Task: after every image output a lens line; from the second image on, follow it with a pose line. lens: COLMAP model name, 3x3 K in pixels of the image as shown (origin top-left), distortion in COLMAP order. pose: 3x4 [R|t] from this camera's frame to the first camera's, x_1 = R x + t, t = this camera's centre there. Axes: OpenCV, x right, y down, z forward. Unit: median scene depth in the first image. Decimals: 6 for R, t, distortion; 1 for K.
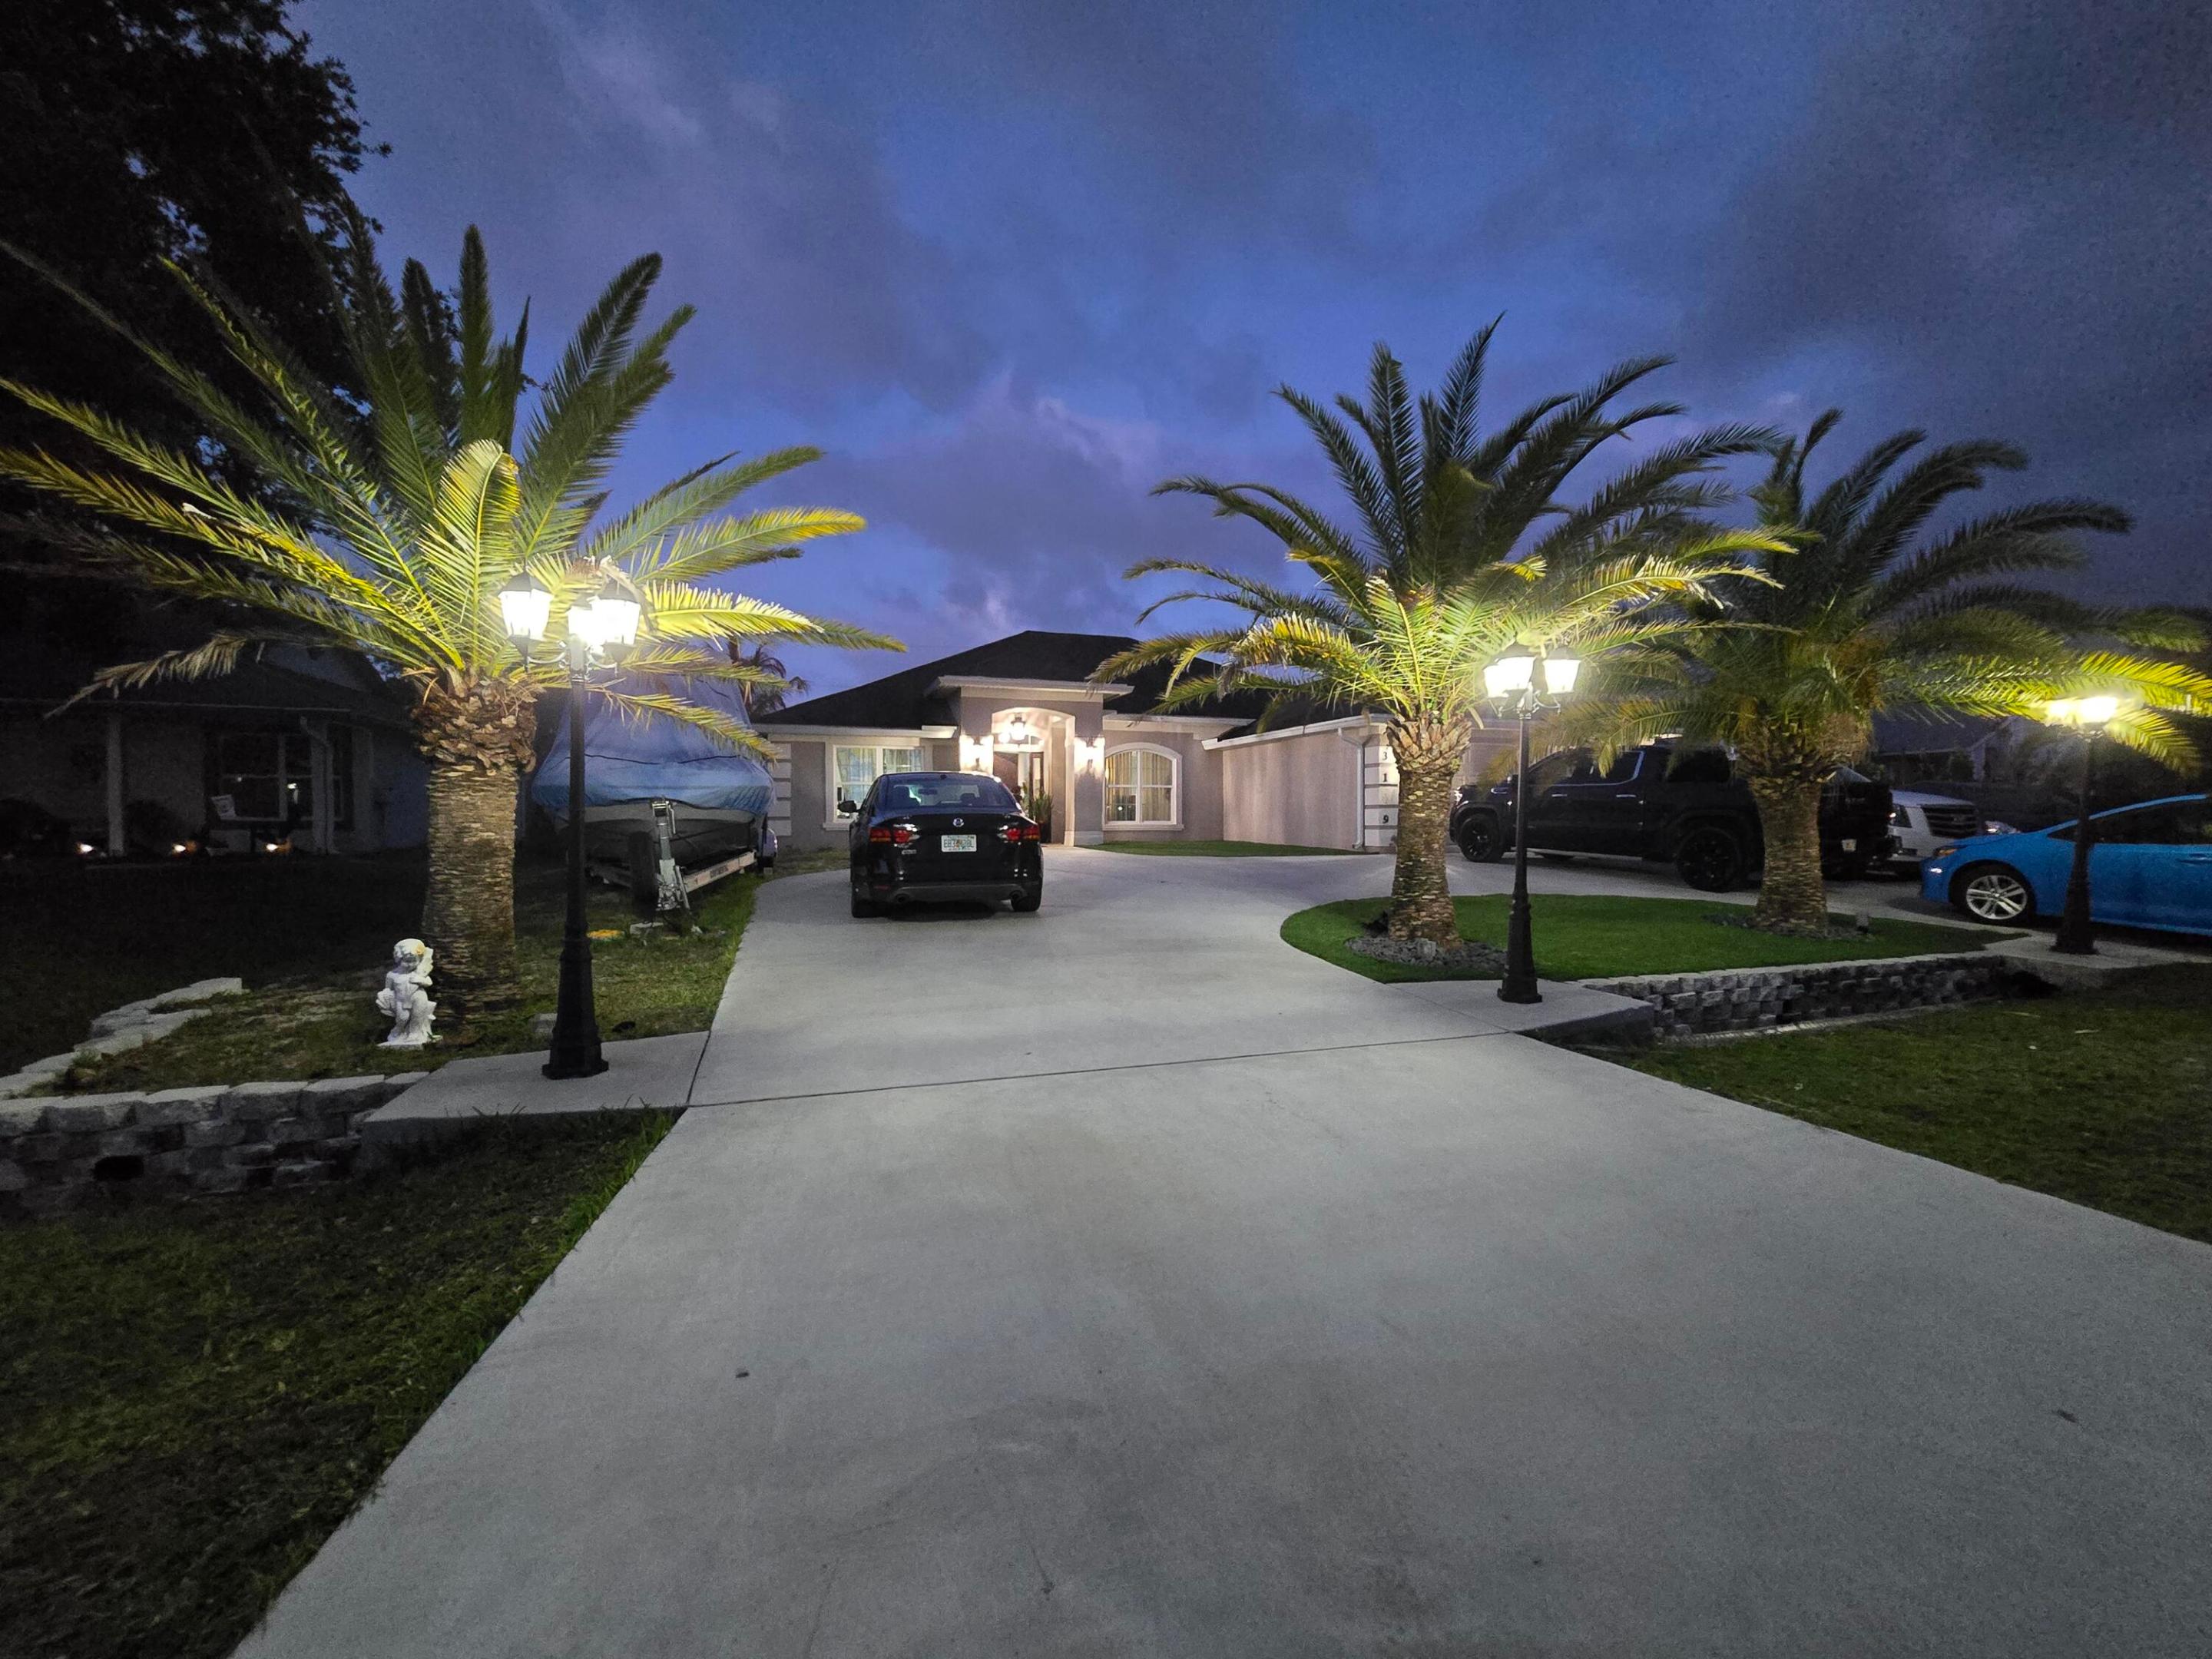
lens RADIAL K [[913.6, 0, 1090.8], [0, 913.6, 828.6], [0, 0, 1]] dist [-0.002436, 0.000356]
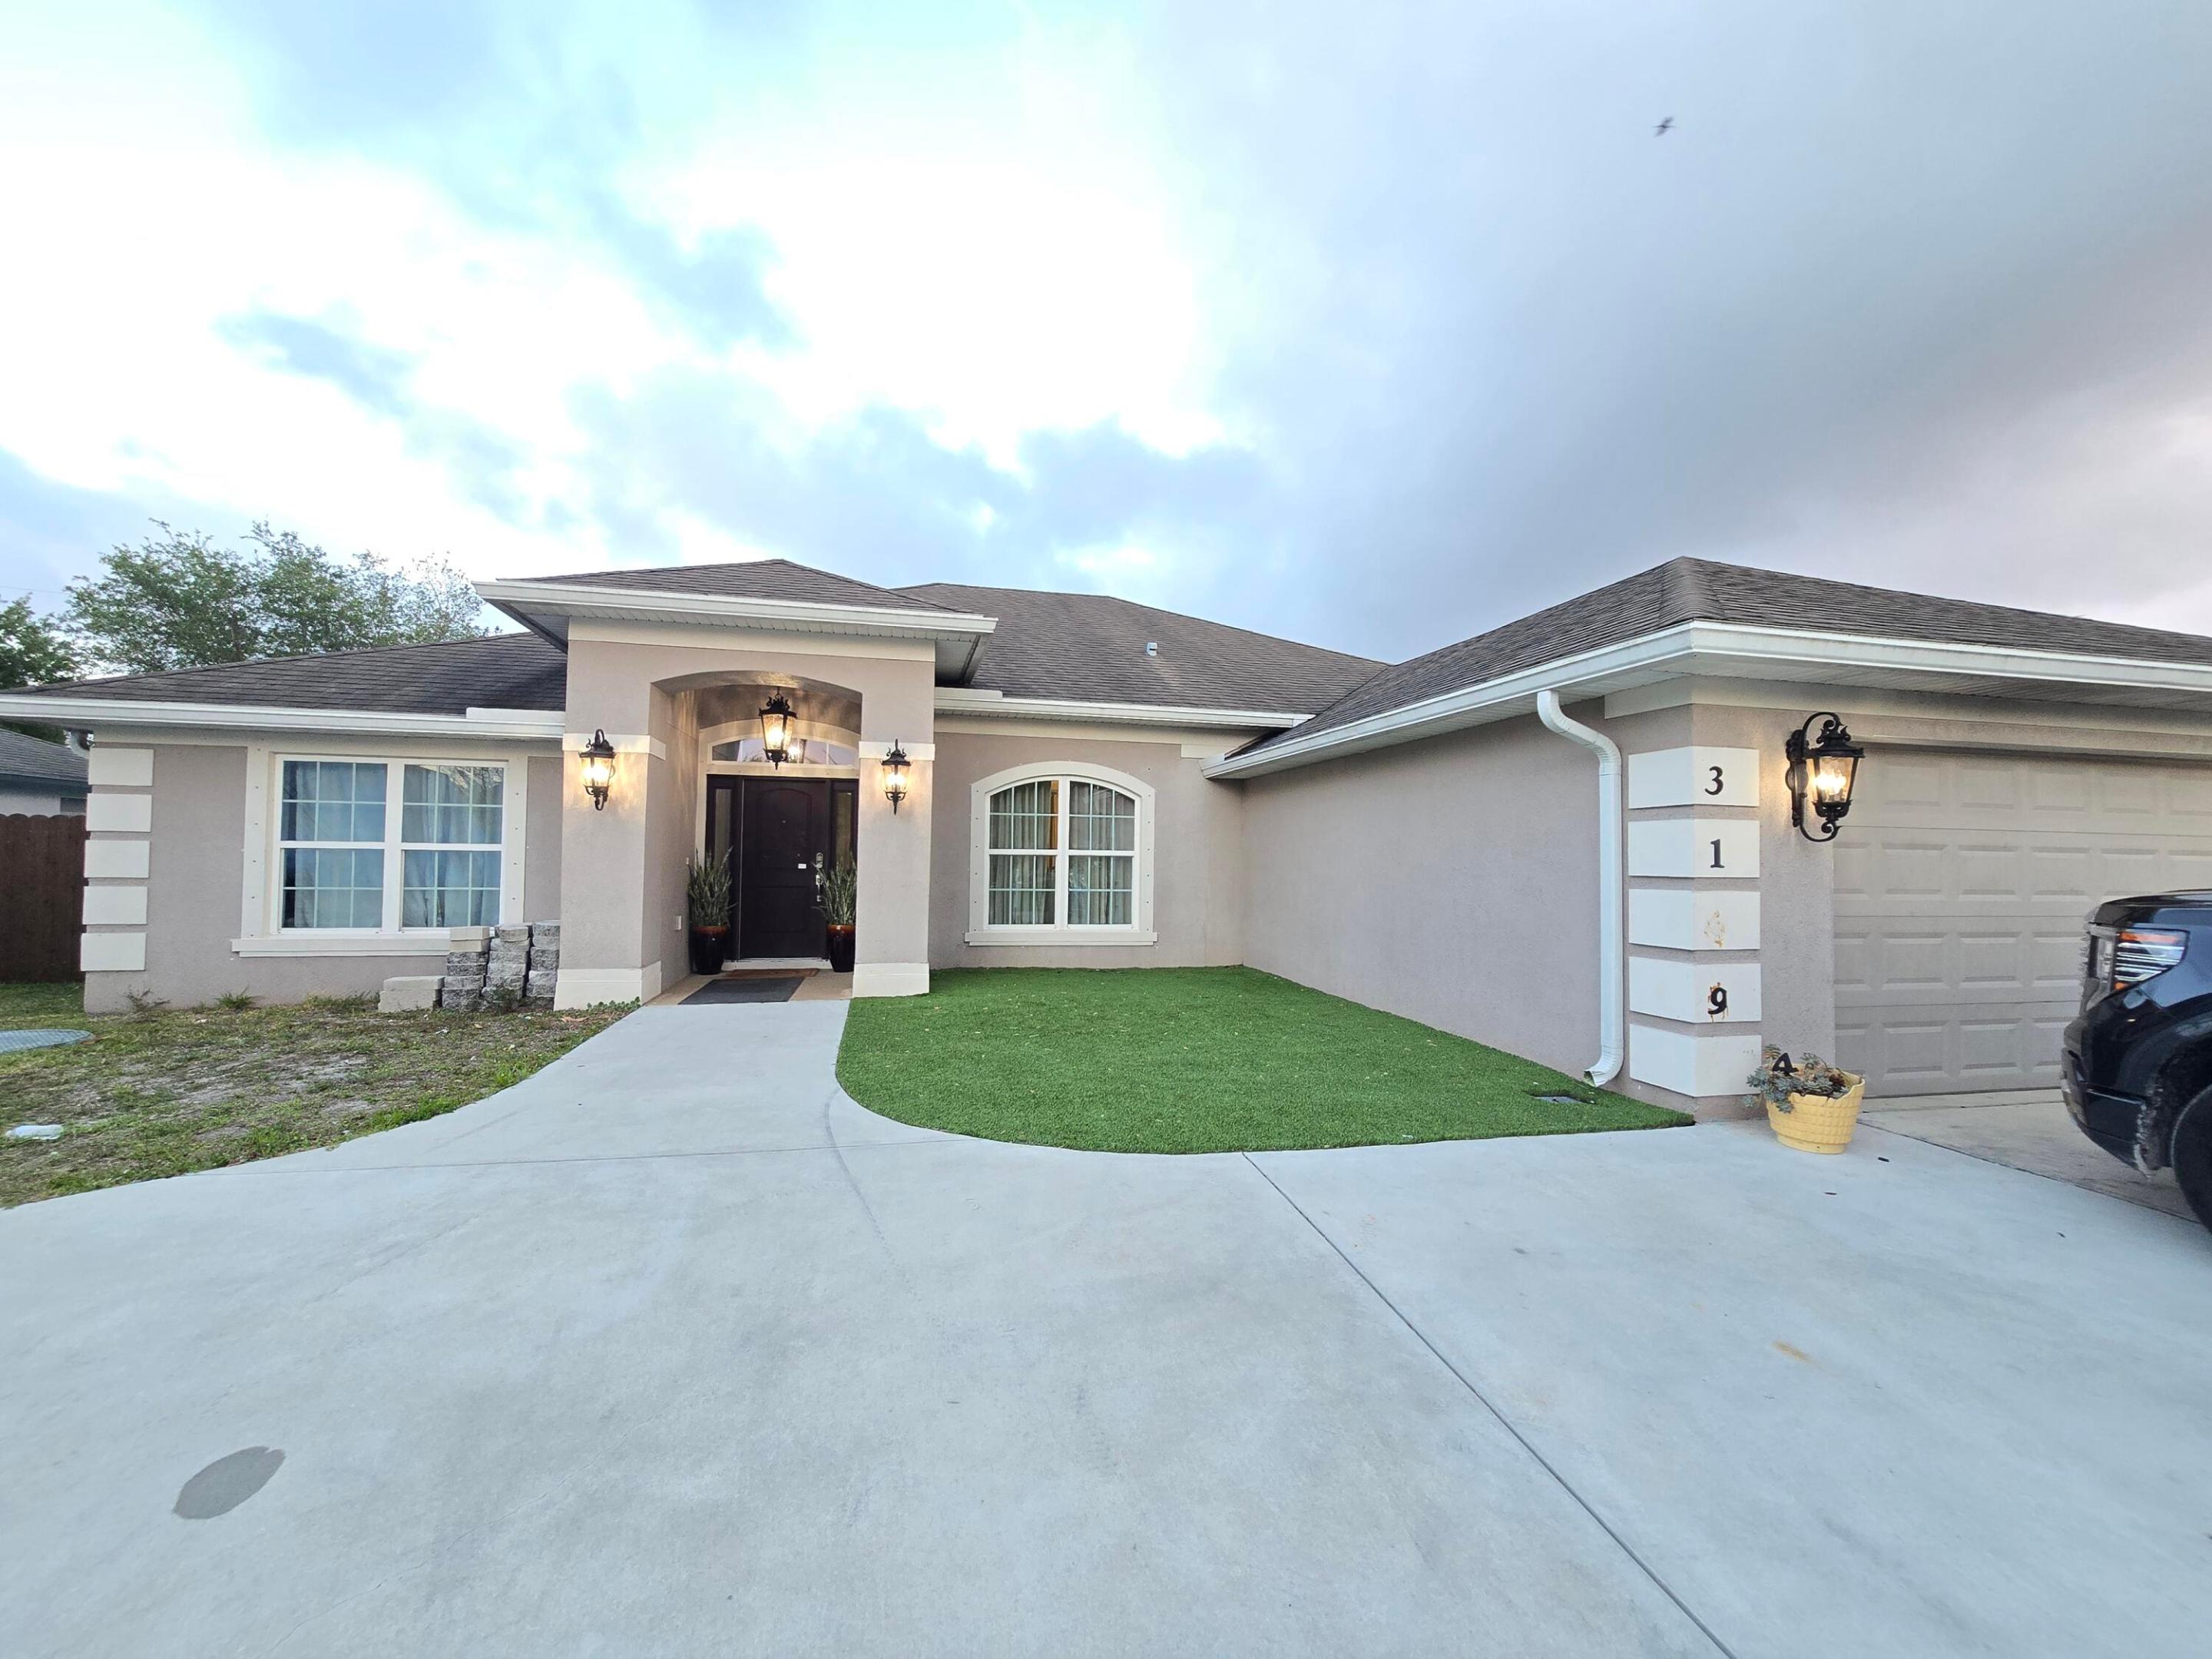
lens RADIAL K [[913.6, 0, 1113.6], [0, 913.6, 828.5], [0, 0, 1]] dist [-0.002436, 0.000356]
pose [[0.995778, 0.010516, -0.091195, 0.328069], [-0.014882, 0.998768, -0.047337, -0.097698], [0.090585, 0.048494, 0.994707, 1.429788]]
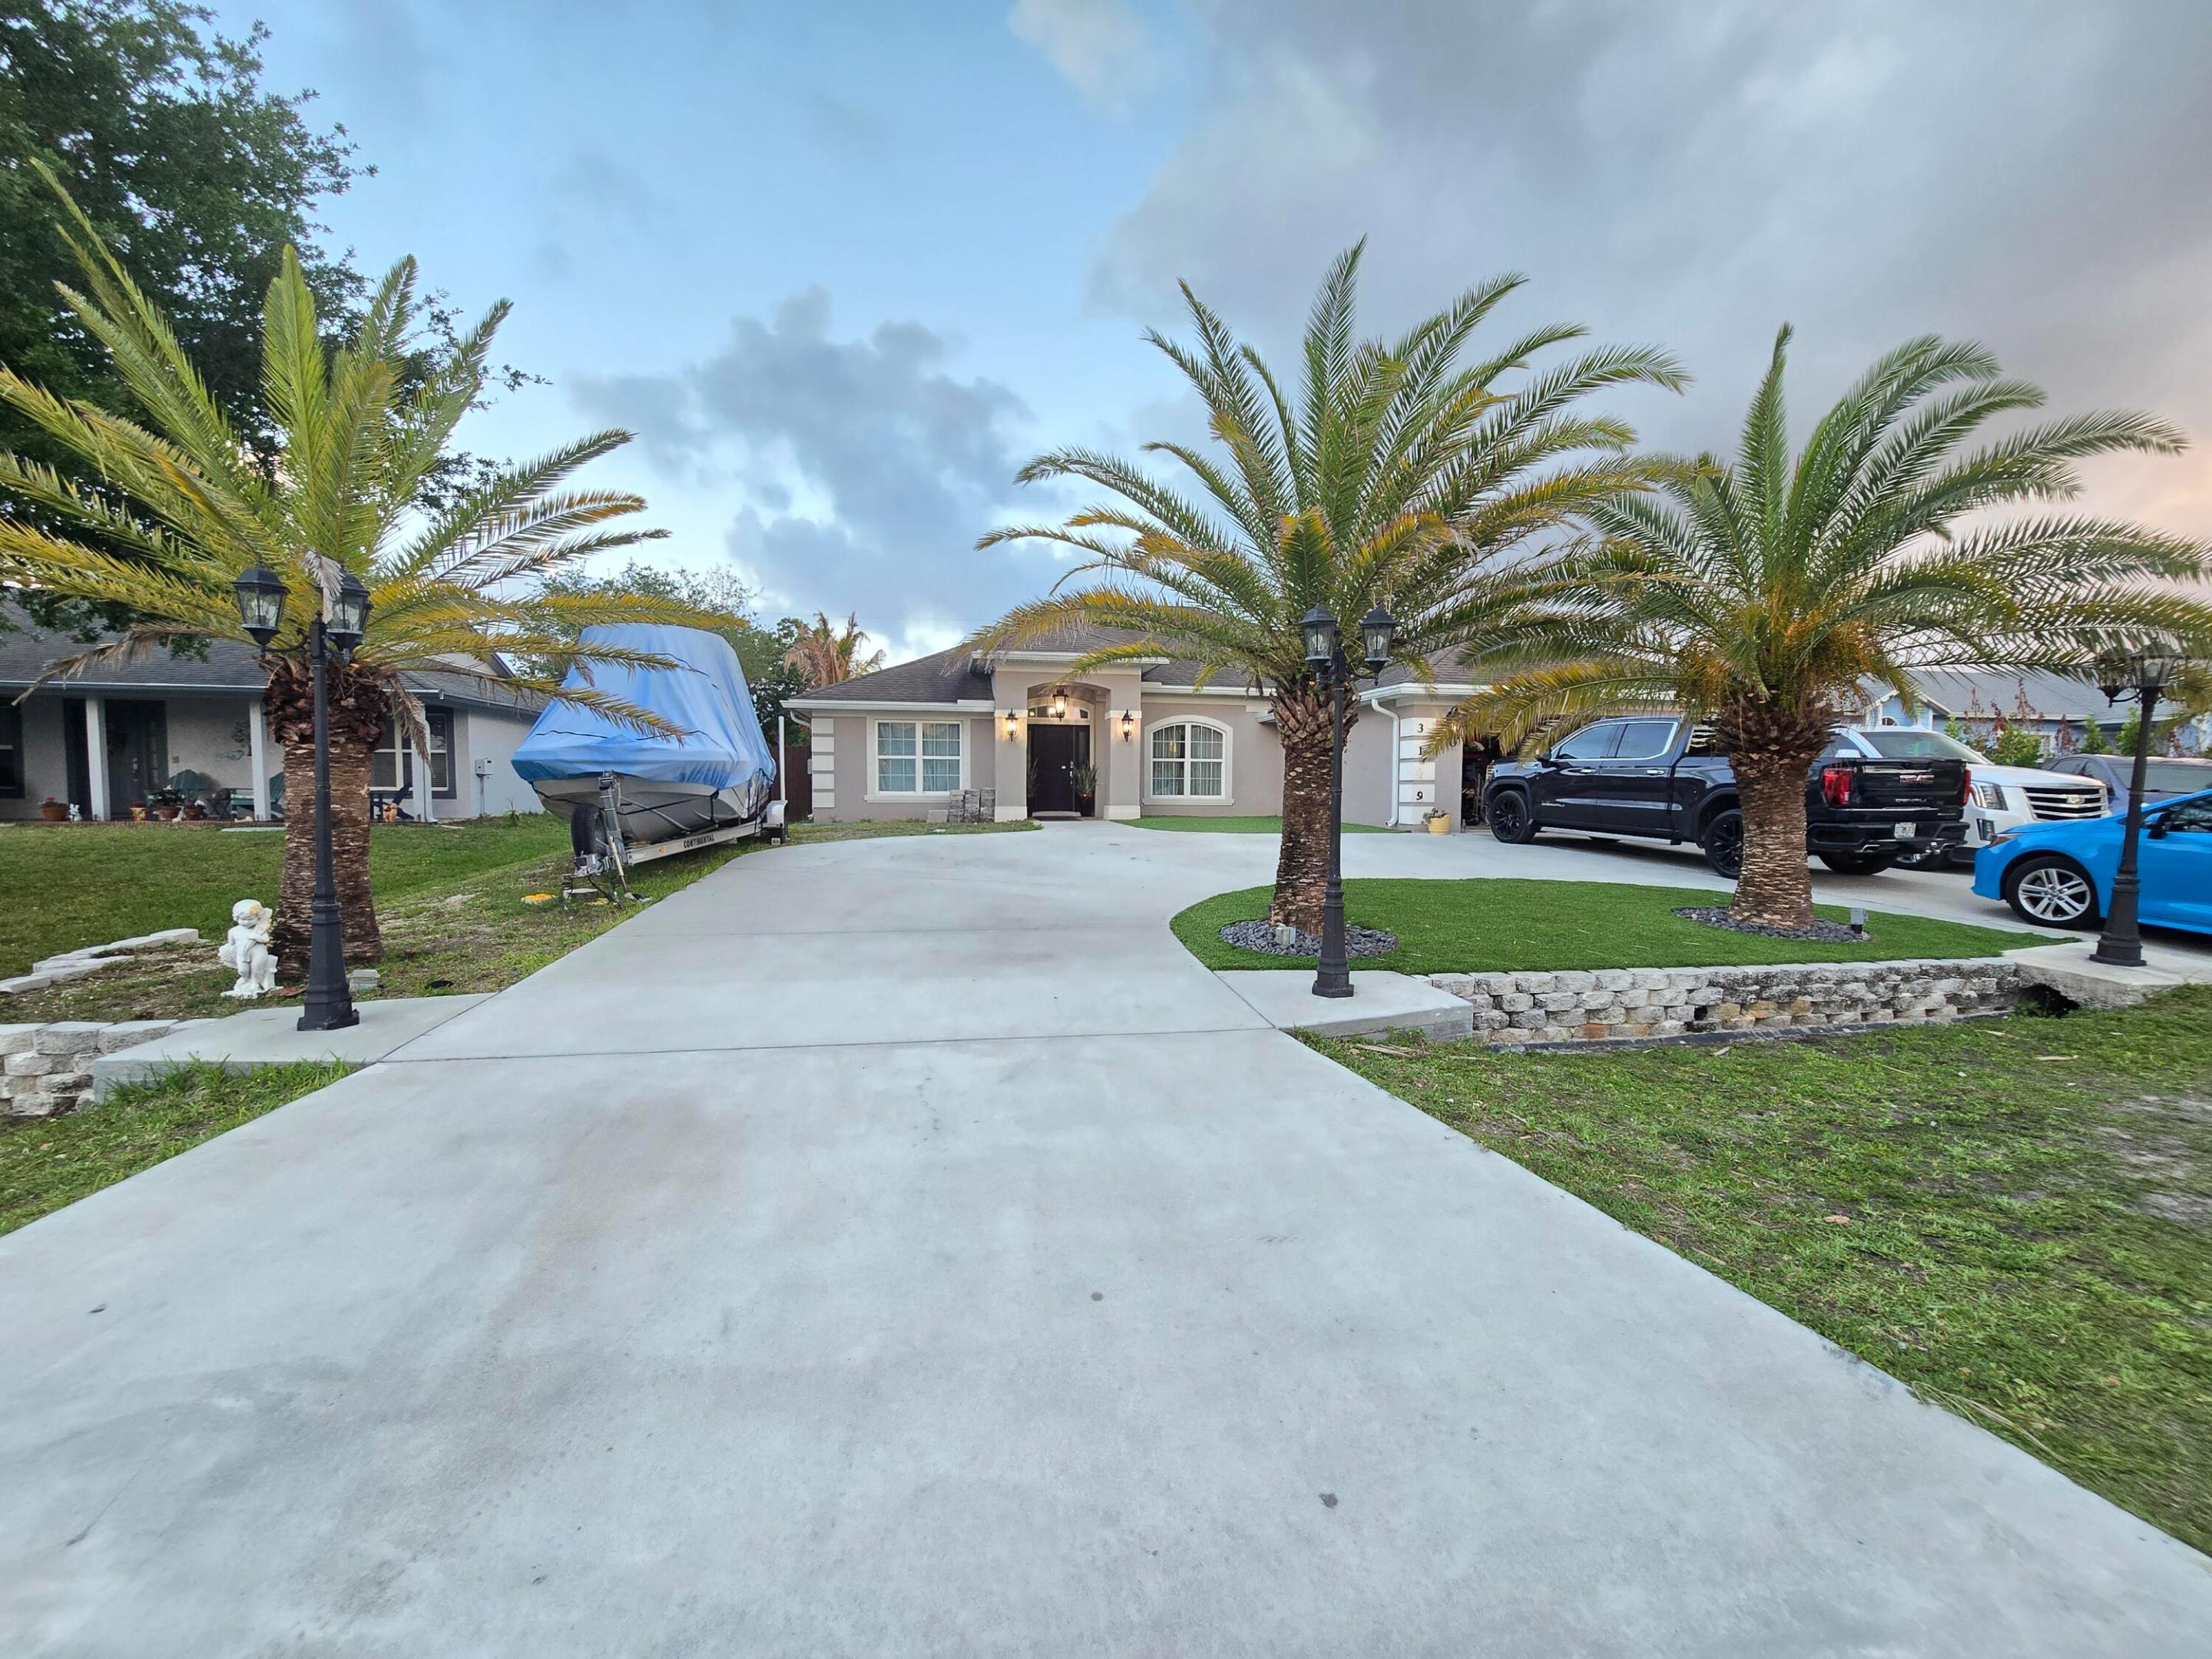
lens RADIAL K [[913.6, 0, 1094.7], [0, 913.6, 835.3], [0, 0, 1]] dist [-0.002436, 0.000356]
pose [[0.988167, 0.013650, -0.152775, 0.280082], [-0.007764, 0.999207, 0.039054, -0.006317], [0.153187, -0.037406, 0.987489, 0.037296]]
